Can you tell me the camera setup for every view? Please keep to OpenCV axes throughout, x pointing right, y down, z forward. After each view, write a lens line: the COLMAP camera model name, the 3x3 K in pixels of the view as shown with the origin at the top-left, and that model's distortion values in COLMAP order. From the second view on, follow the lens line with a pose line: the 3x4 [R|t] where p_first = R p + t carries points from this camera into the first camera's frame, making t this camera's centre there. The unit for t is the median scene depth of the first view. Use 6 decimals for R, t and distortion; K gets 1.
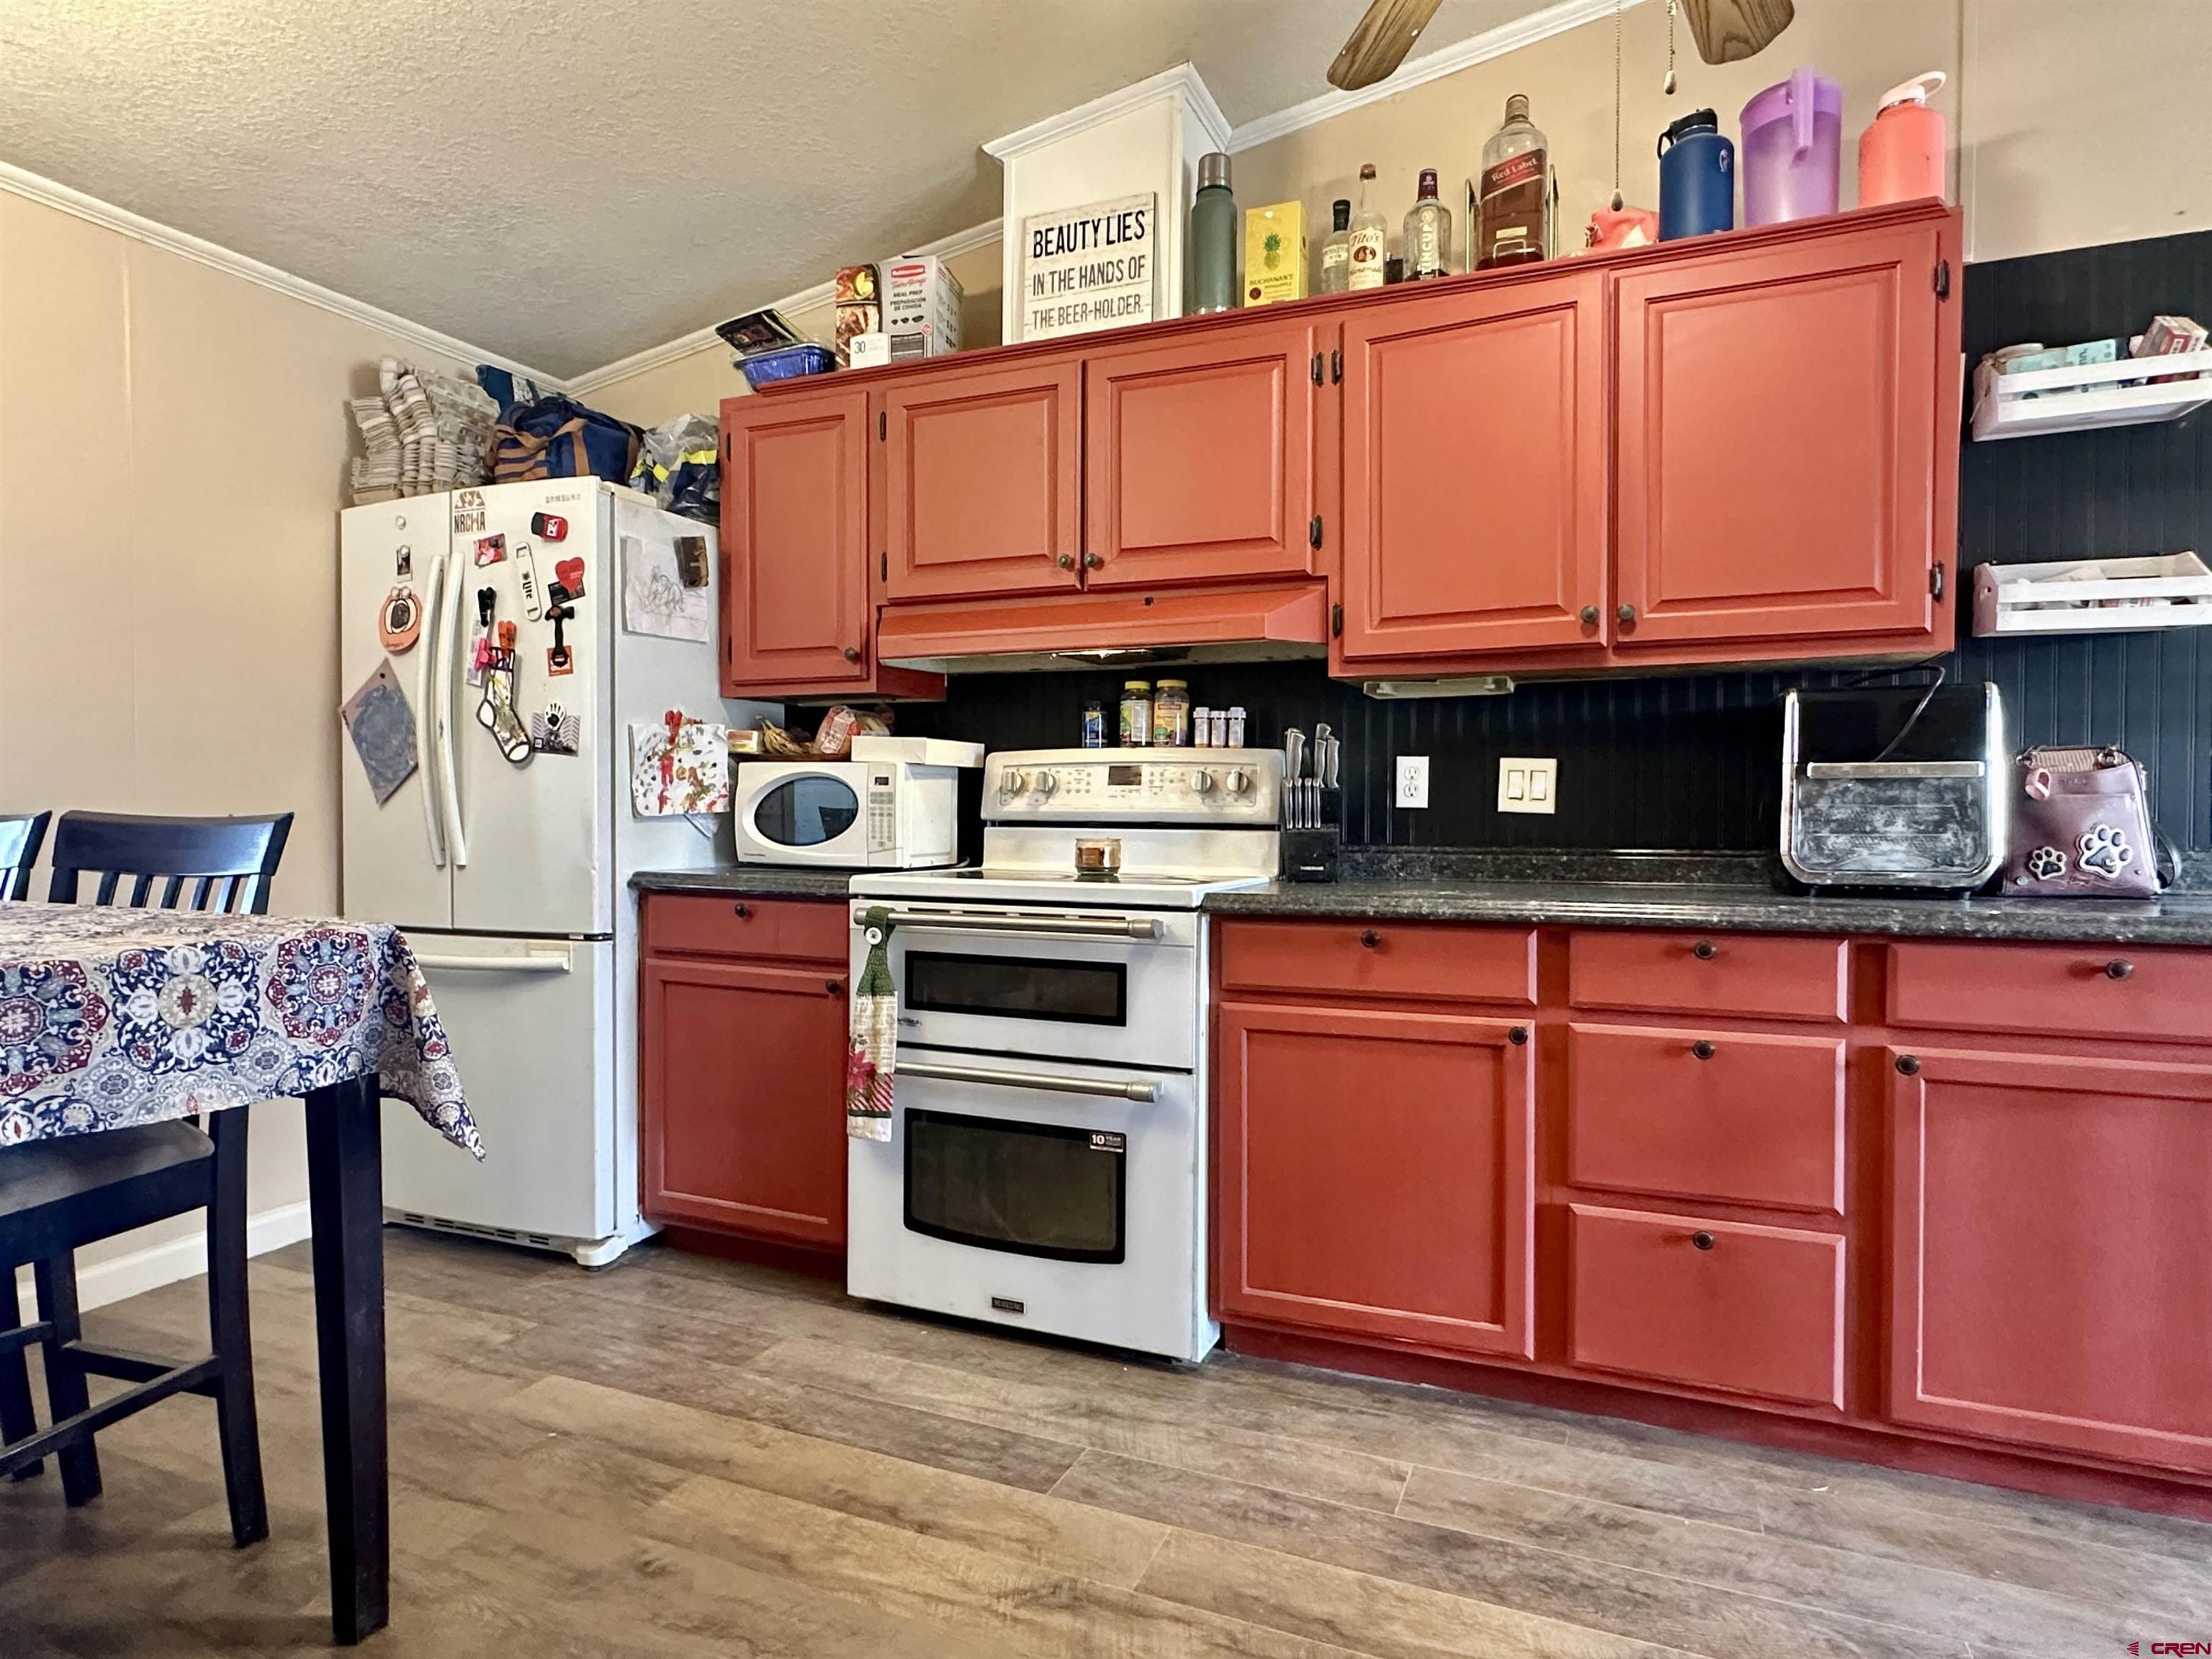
lens RADIAL K [[1254.6, 0, 1112.7], [0, 1254.6, 829.3], [0, 0, 1]] dist [0.000596, 0.000381]
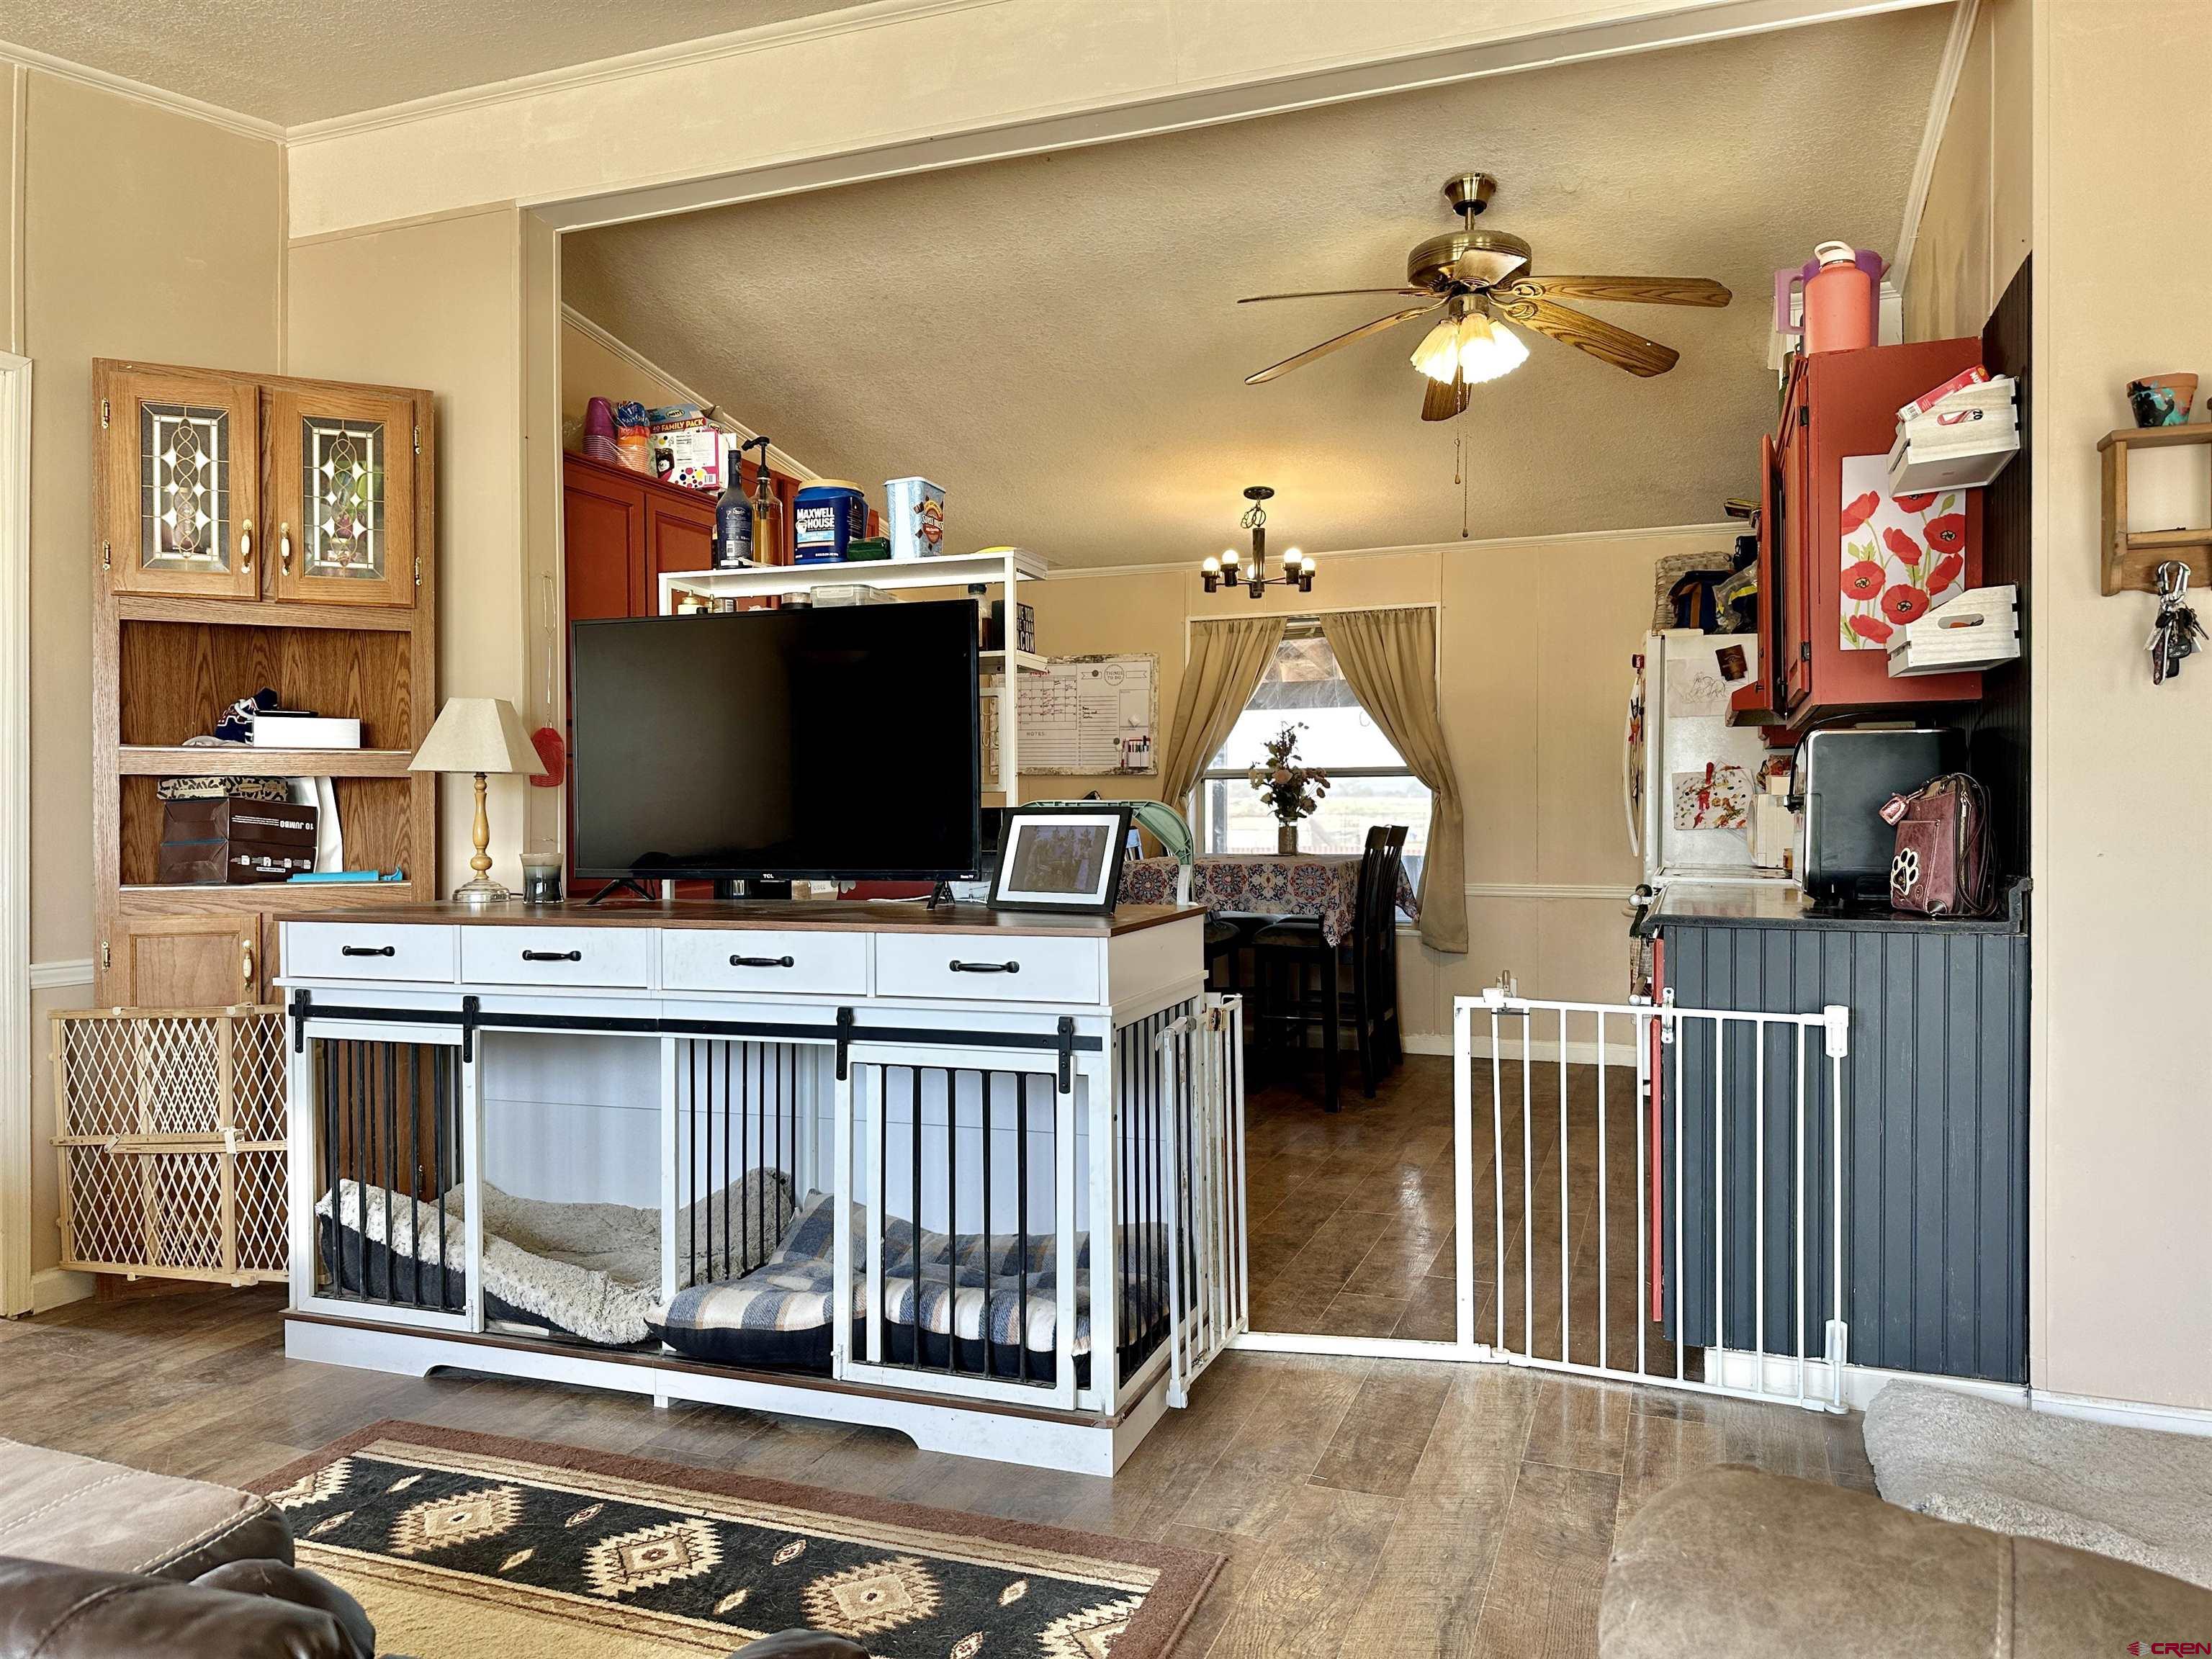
lens RADIAL K [[1523.8, 0, 1094.8], [0, 1523.8, 825.5], [0, 0, 1]] dist [0.099856, -0.135511]
pose [[0.043107, 0.003656, -0.999064, 1.908484], [-0.019630, 0.999803, 0.002812, -0.007986], [0.998878, 0.019491, 0.043170, 0.194270]]
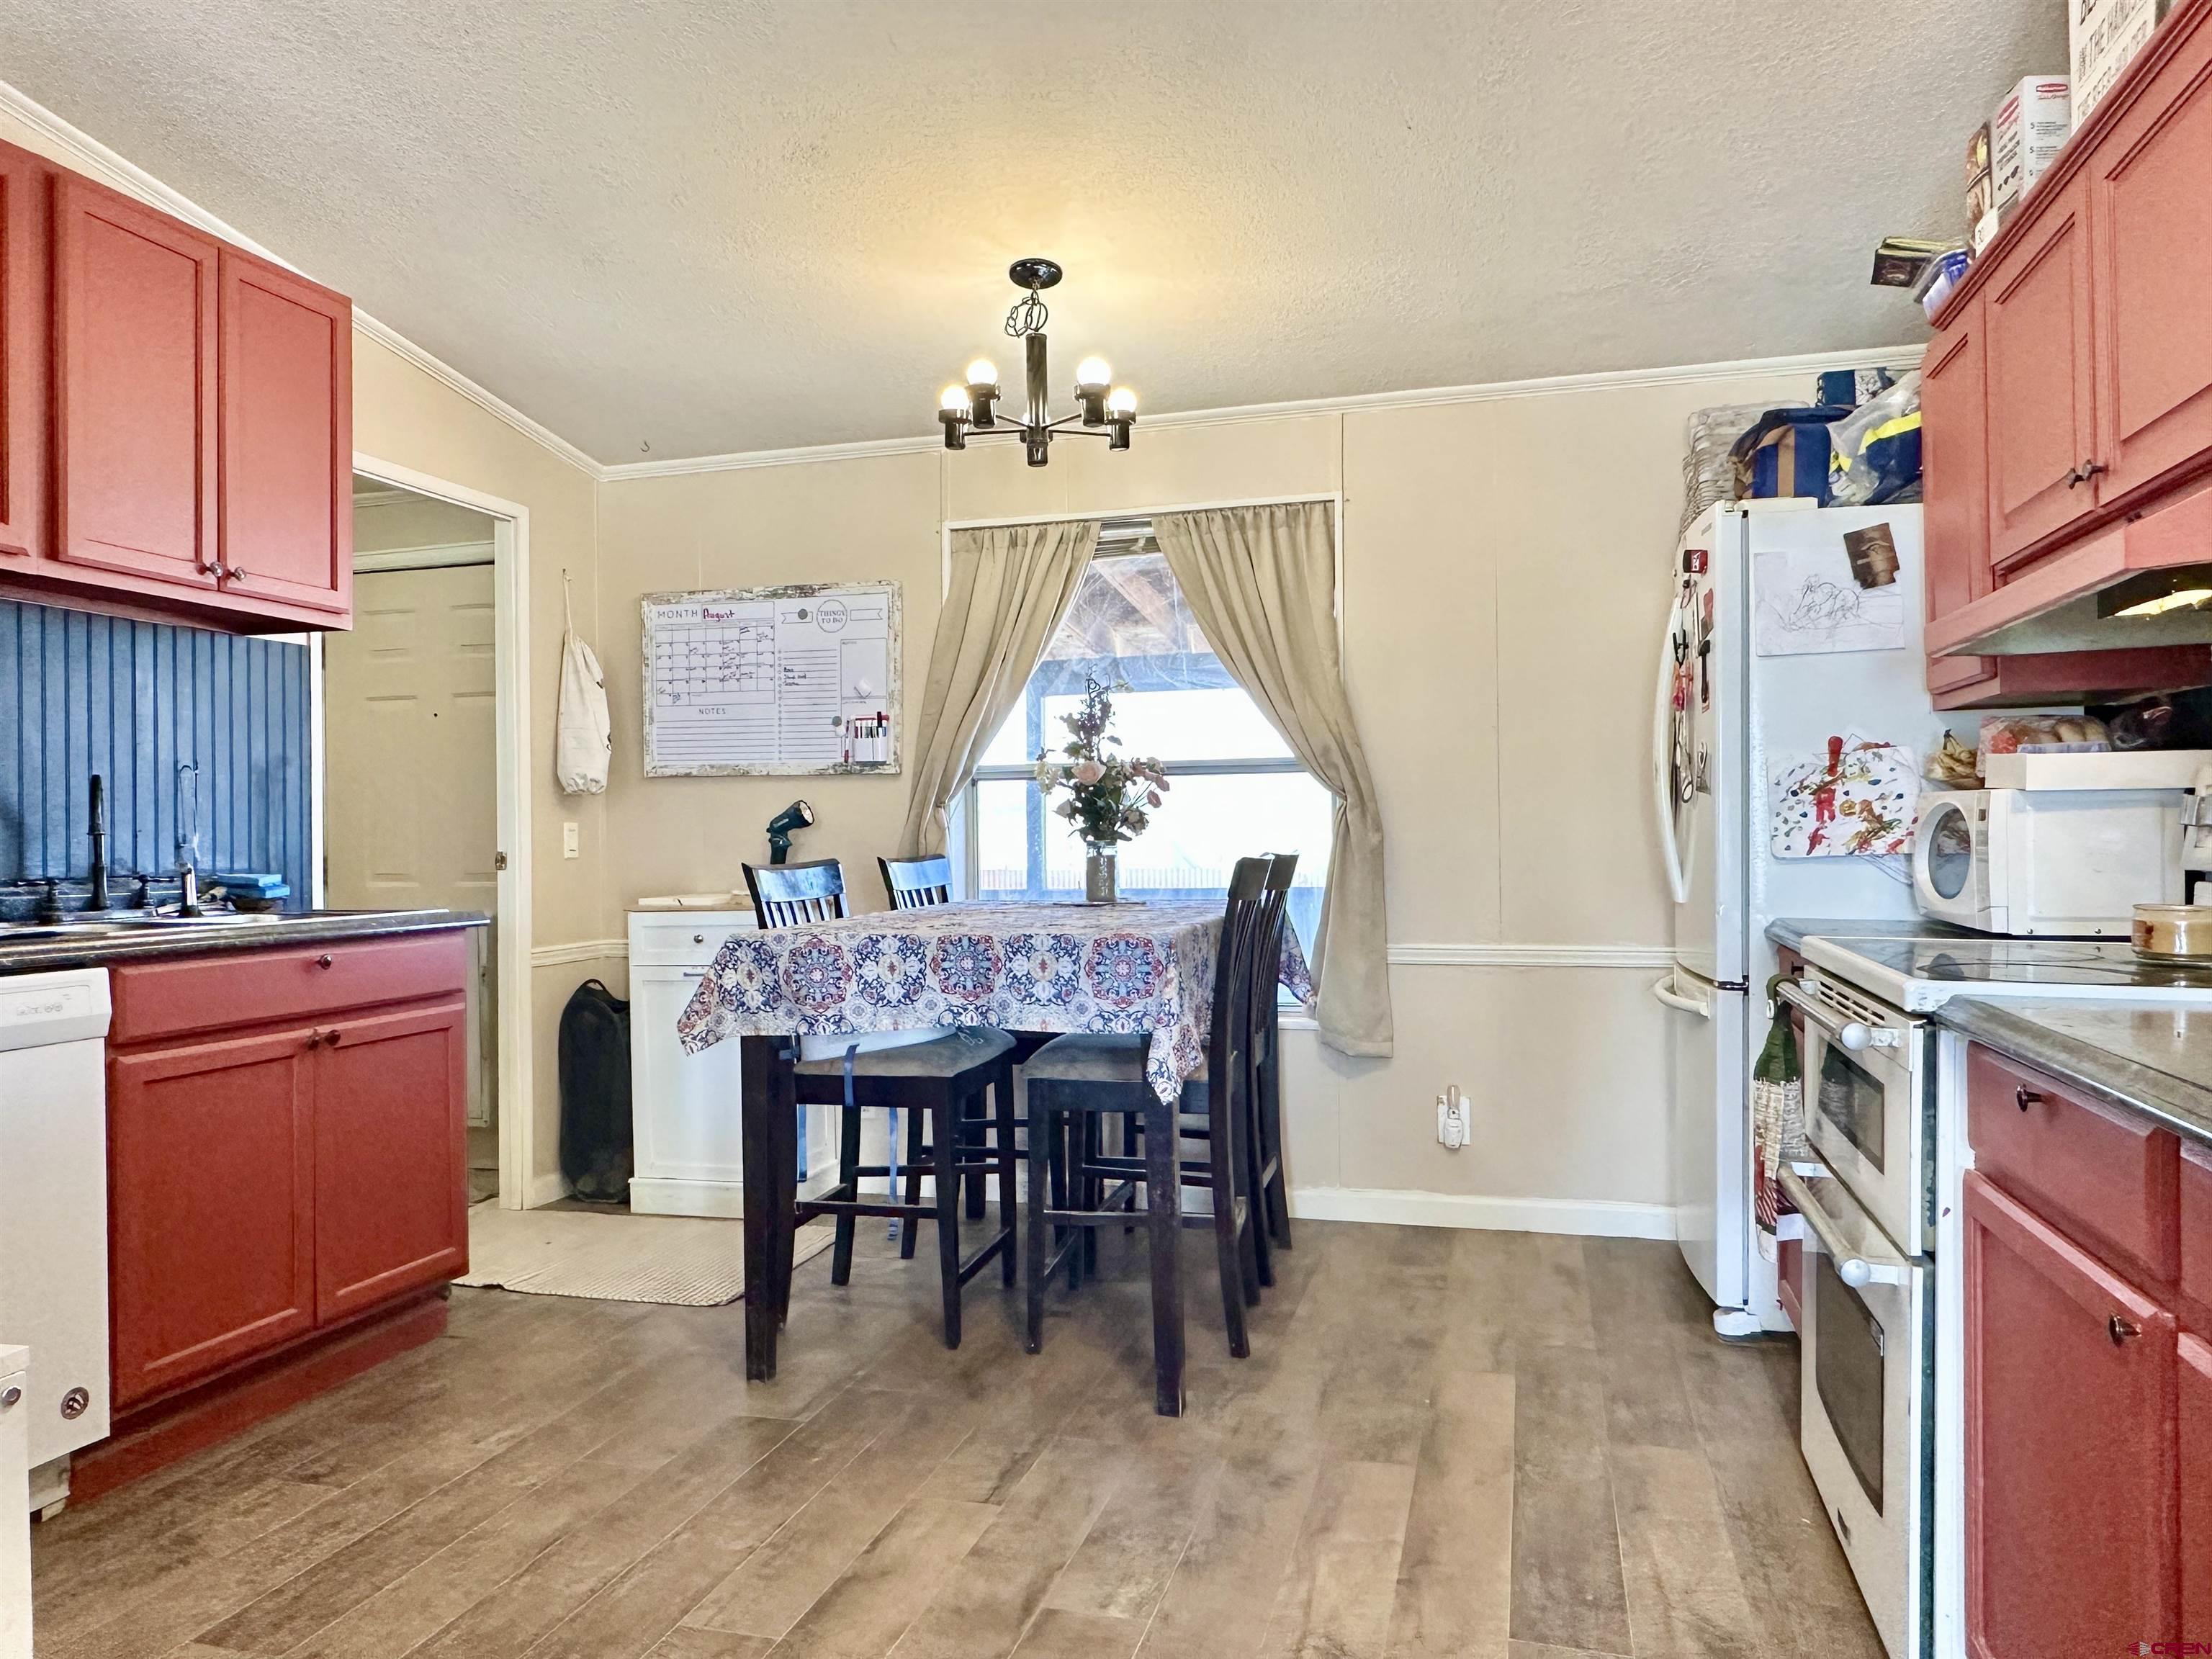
lens RADIAL K [[1496.2, 0, 1092.2], [0, 1496.2, 822.3], [0, 0, 1]] dist [-0.002414, 0.004169]
pose [[0.128253, -0.010189, -0.991689, 0.756869], [-0.009349, 0.999890, -0.011483, -0.022864], [0.991697, 0.010744, 0.128144, 0.448551]]
